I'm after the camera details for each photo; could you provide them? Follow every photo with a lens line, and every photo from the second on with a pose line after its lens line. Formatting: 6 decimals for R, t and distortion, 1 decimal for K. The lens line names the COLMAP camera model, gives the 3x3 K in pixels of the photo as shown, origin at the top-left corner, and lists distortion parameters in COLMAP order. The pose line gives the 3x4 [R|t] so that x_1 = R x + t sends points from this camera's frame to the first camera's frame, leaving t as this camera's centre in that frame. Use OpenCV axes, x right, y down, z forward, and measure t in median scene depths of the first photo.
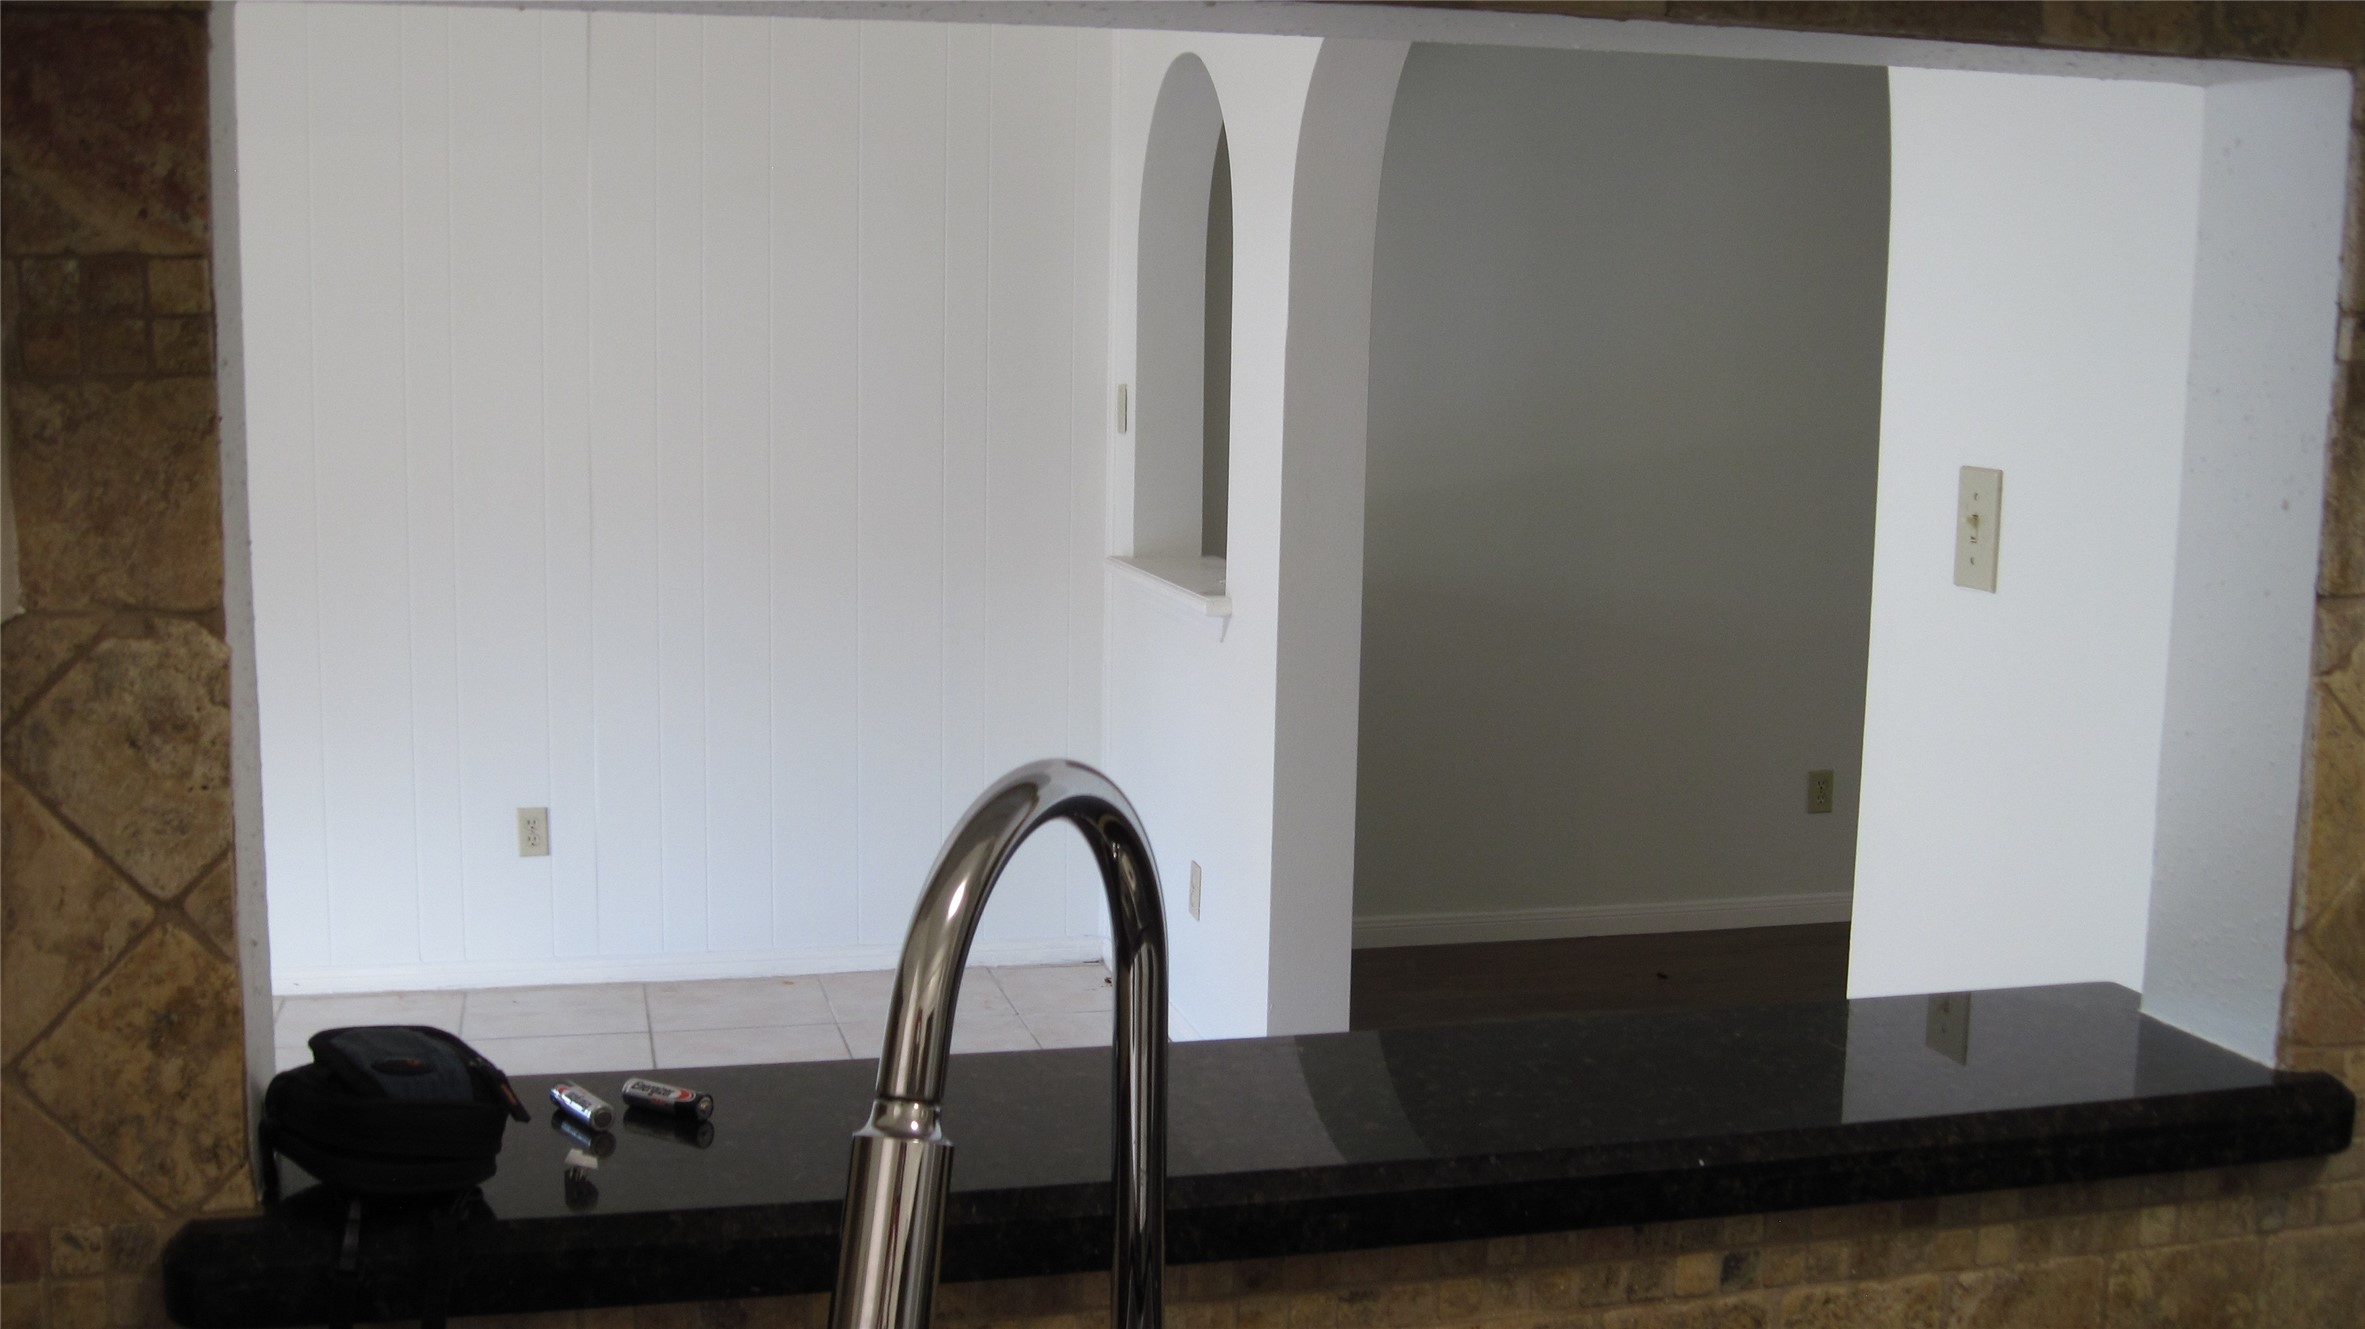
lens RADIAL K [[2472.2, 0, 1198.2], [0, 2472.2, 677.6], [0, 0, 1]] dist [-0.129261, 0.000000]
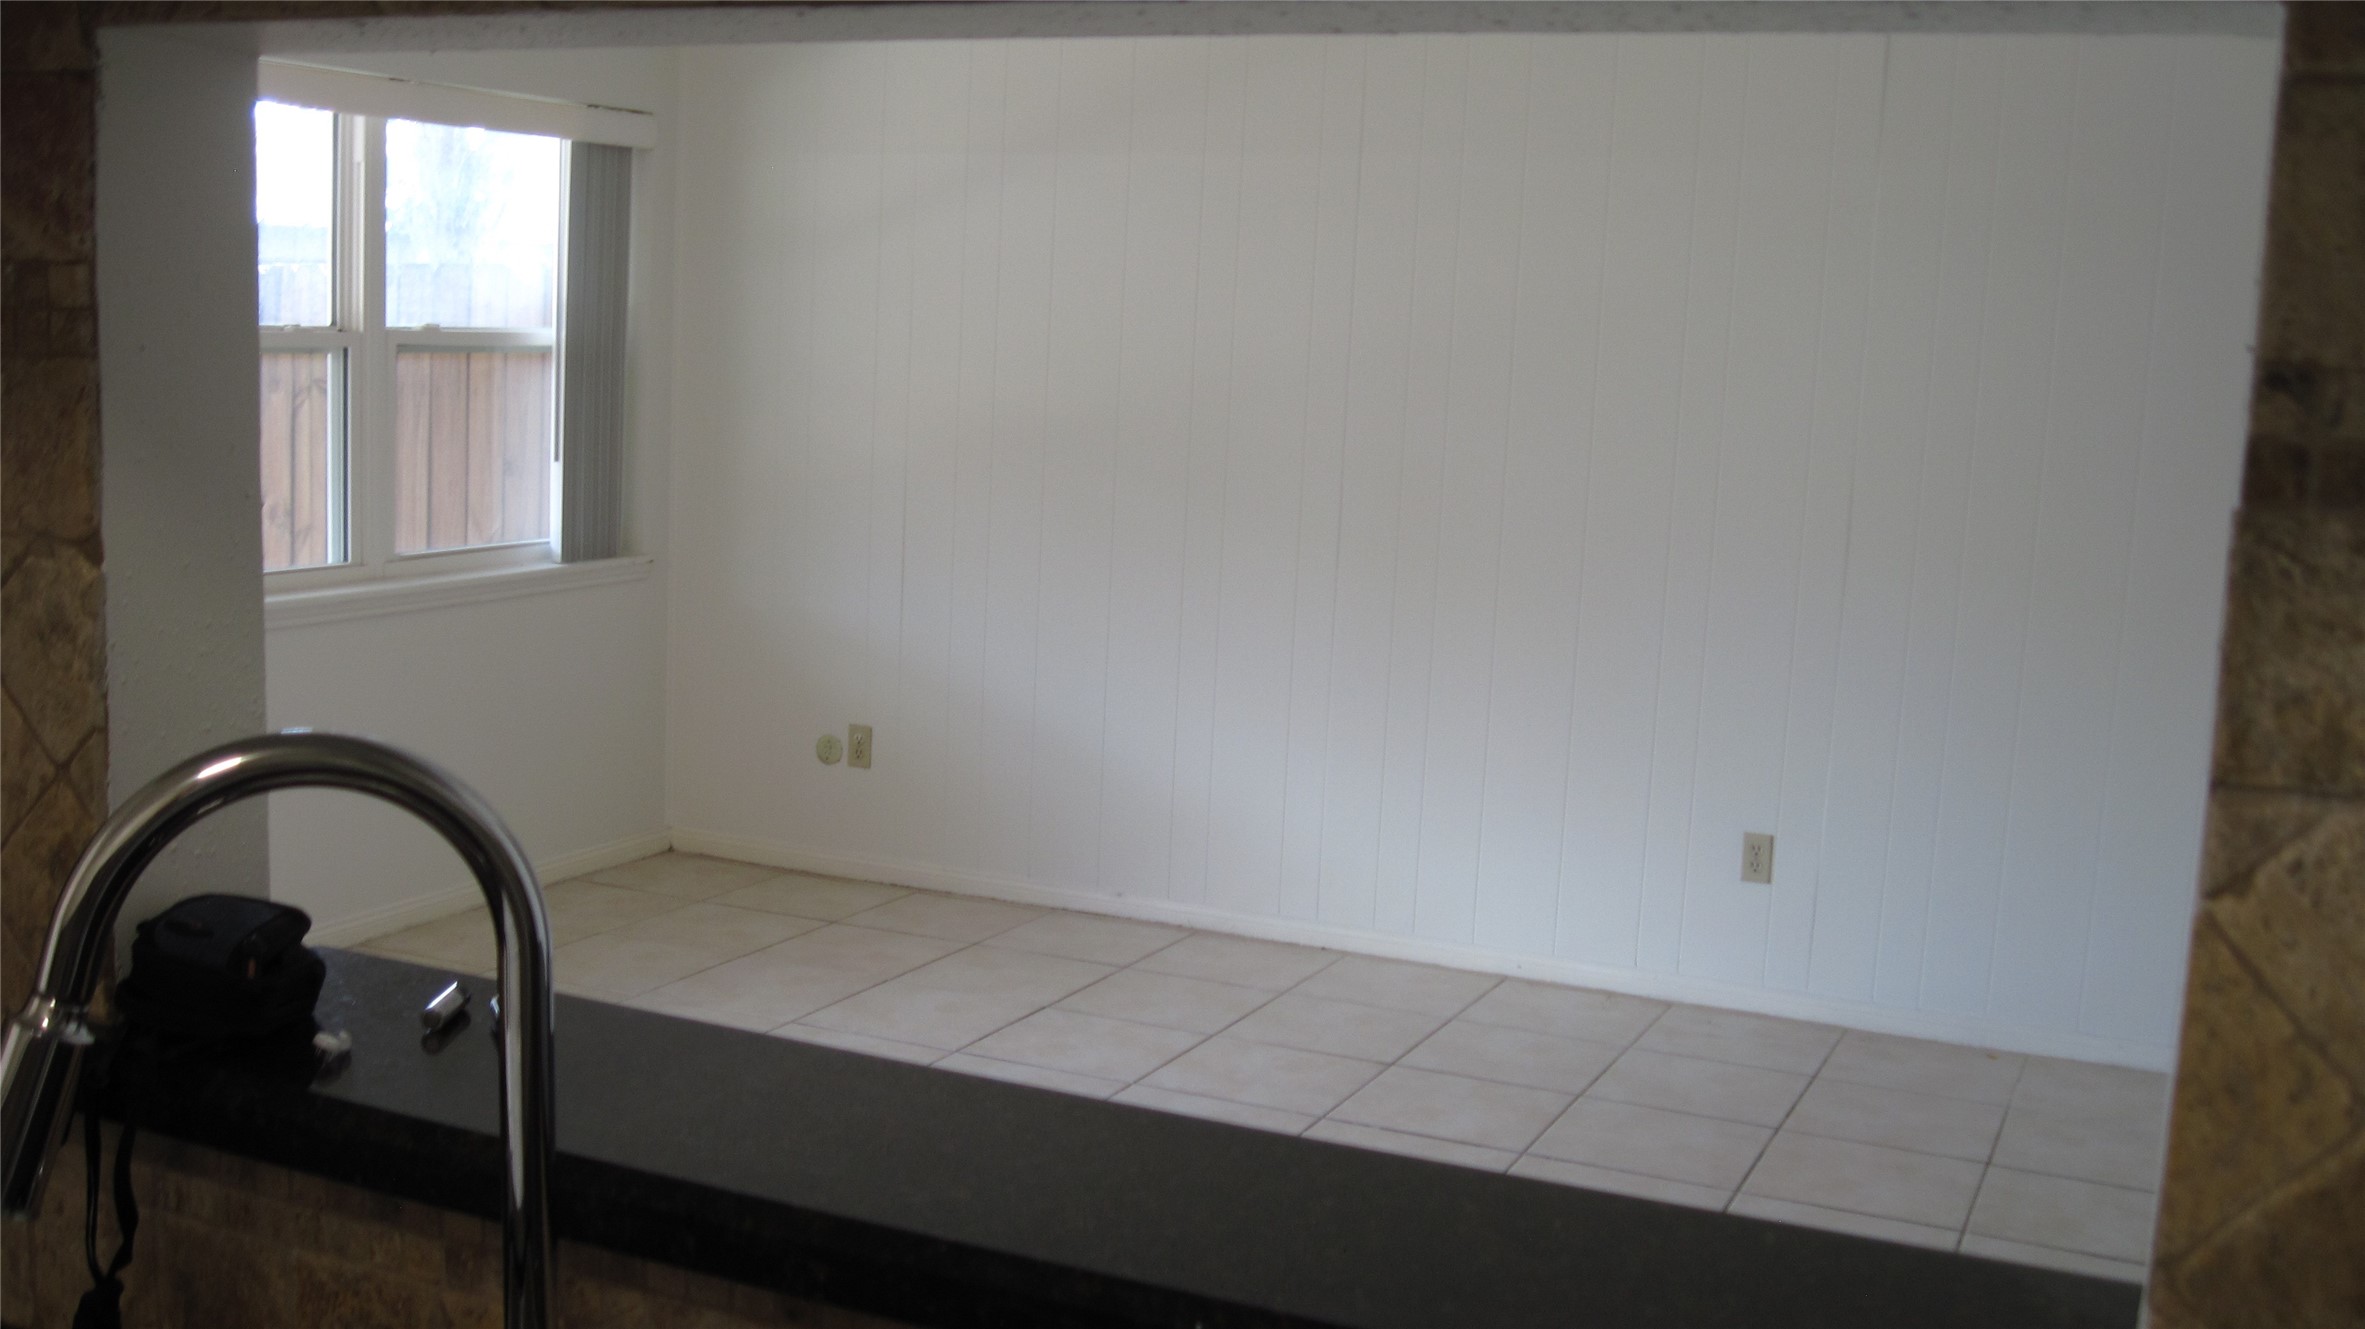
lens RADIAL K [[2472.2, 0, 1192.8], [0, 2472.2, 669.3], [0, 0, 1]] dist [-0.129261, 0.000000]
pose [[0.780369, 0.108638, -0.615810, 0.823278], [-0.118084, 0.992677, 0.025483, -0.061019], [0.614068, 0.052831, 0.787483, 0.361904]]
